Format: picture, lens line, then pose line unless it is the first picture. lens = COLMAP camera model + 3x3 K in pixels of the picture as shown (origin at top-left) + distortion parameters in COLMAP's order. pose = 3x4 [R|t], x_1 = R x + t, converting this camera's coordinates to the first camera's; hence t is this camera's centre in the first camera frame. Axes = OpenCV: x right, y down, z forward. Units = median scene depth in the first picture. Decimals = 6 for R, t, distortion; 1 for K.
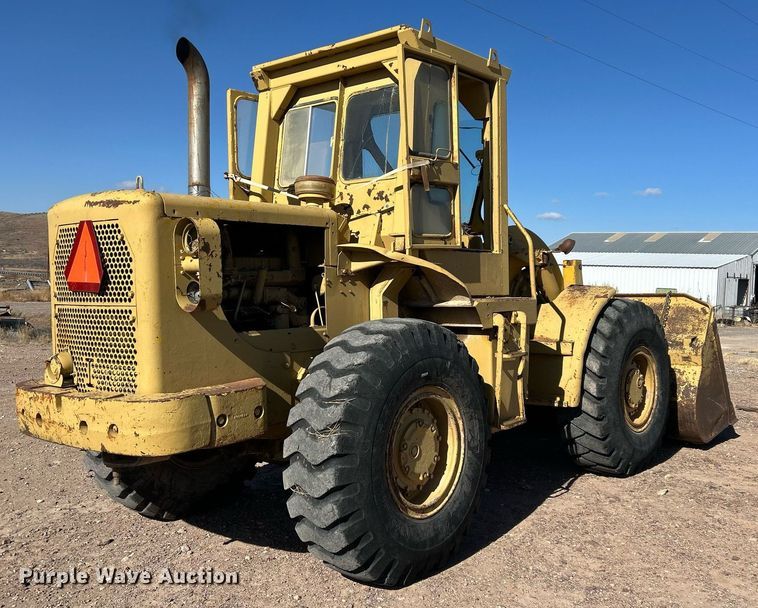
lens RADIAL K [[742.9, 0, 380.1], [0, 742.9, 286.7], [0, 0, 1]] dist [0.037107, -0.002306]
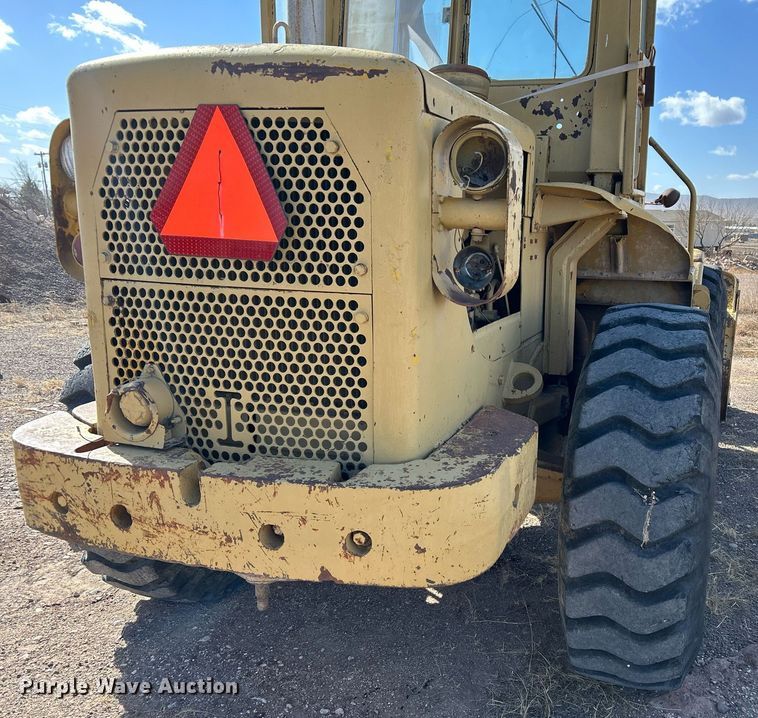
lens RADIAL K [[770.7, 0, 483.4], [0, 770.7, 371.6], [0, 0, 1]] dist [0.069825, -0.119154]
pose [[0.925505, -0.036701, 0.376952, -0.427877], [-0.033062, 0.983665, 0.176946, -0.015879], [-0.377289, -0.176228, 0.909174, 0.463213]]
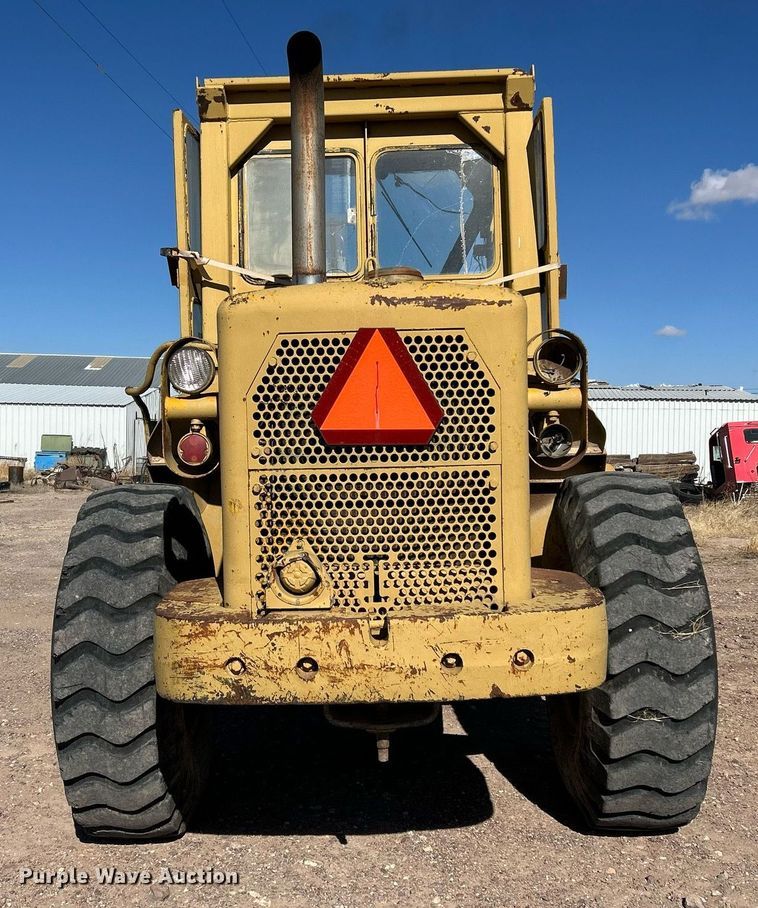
lens RADIAL K [[1120.3, 0, 342.0], [0, 1120.3, 414.7], [0, 0, 1]] dist [0.089396, -0.011898]
pose [[0.803394, -0.009390, 0.595373, -0.955261], [0.020014, 0.999737, -0.011239, -0.008221], [-0.595111, 0.020946, 0.803371, 0.284395]]
